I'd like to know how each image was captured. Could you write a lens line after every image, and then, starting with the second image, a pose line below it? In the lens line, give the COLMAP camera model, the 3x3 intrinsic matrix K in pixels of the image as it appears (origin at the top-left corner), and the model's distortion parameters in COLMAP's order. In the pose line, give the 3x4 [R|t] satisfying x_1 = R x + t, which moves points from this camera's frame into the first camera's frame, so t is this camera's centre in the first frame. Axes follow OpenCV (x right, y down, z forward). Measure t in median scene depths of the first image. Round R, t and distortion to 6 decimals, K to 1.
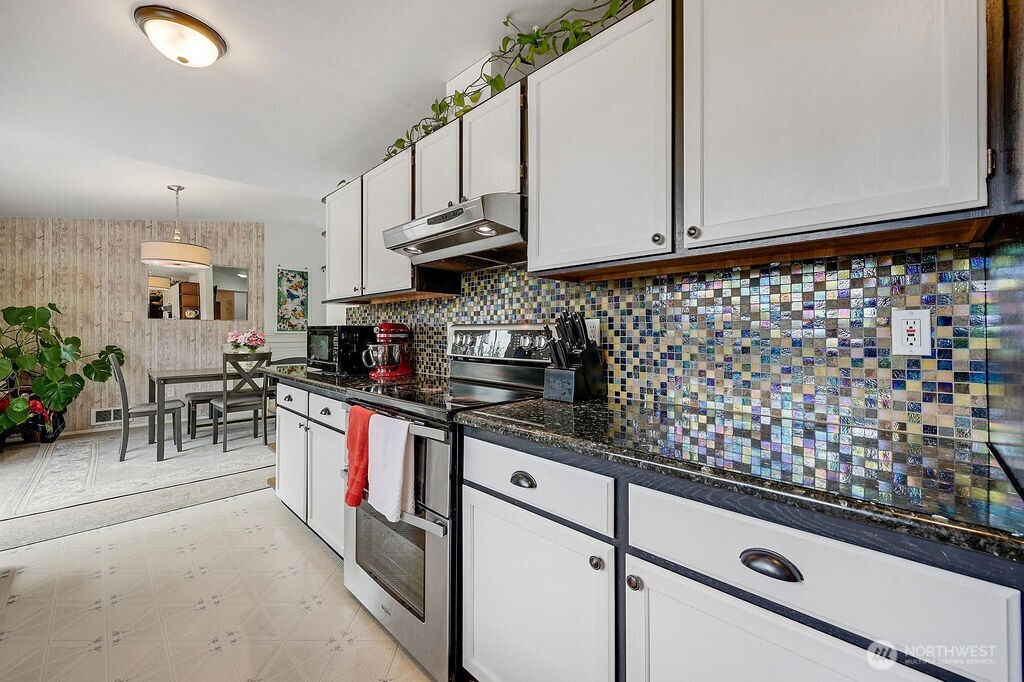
lens RADIAL K [[417.8, 0, 511.7], [0, 417.8, 330.4], [0, 0, 1]] dist [0.009908, -0.000482]
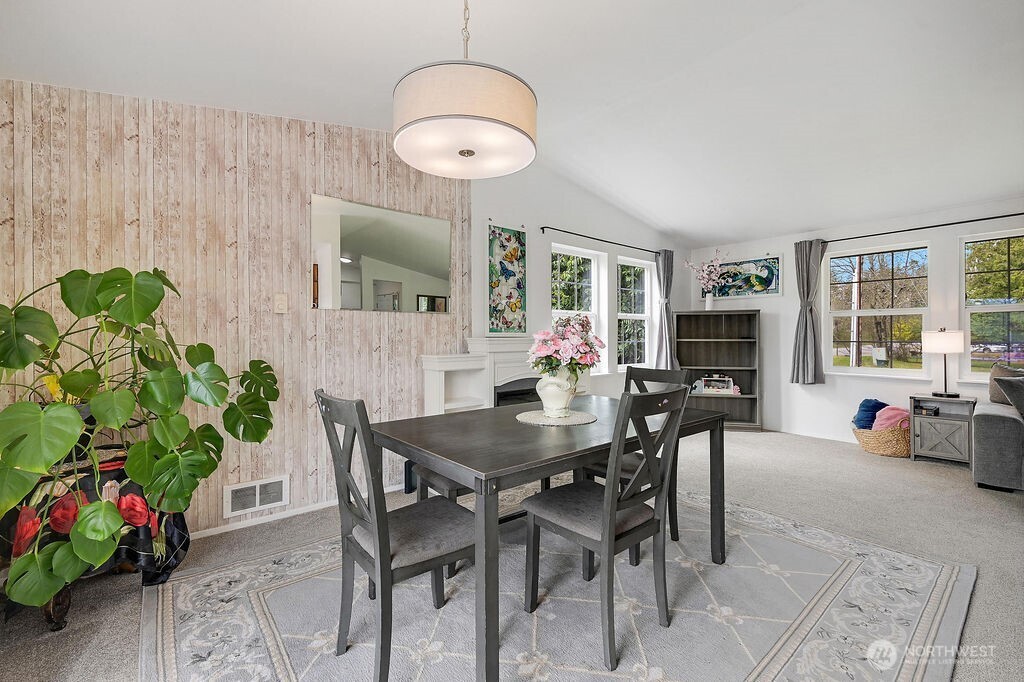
lens RADIAL K [[436.2, 0, 511.7], [0, 436.2, 338.4], [0, 0, 1]] dist [-0.000658, 0.000203]
pose [[0.995243, 0.000461, -0.097426, -0.602773], [0.000771, 0.999920, 0.012611, 0.003366], [0.097424, -0.012626, 0.995163, 0.516284]]
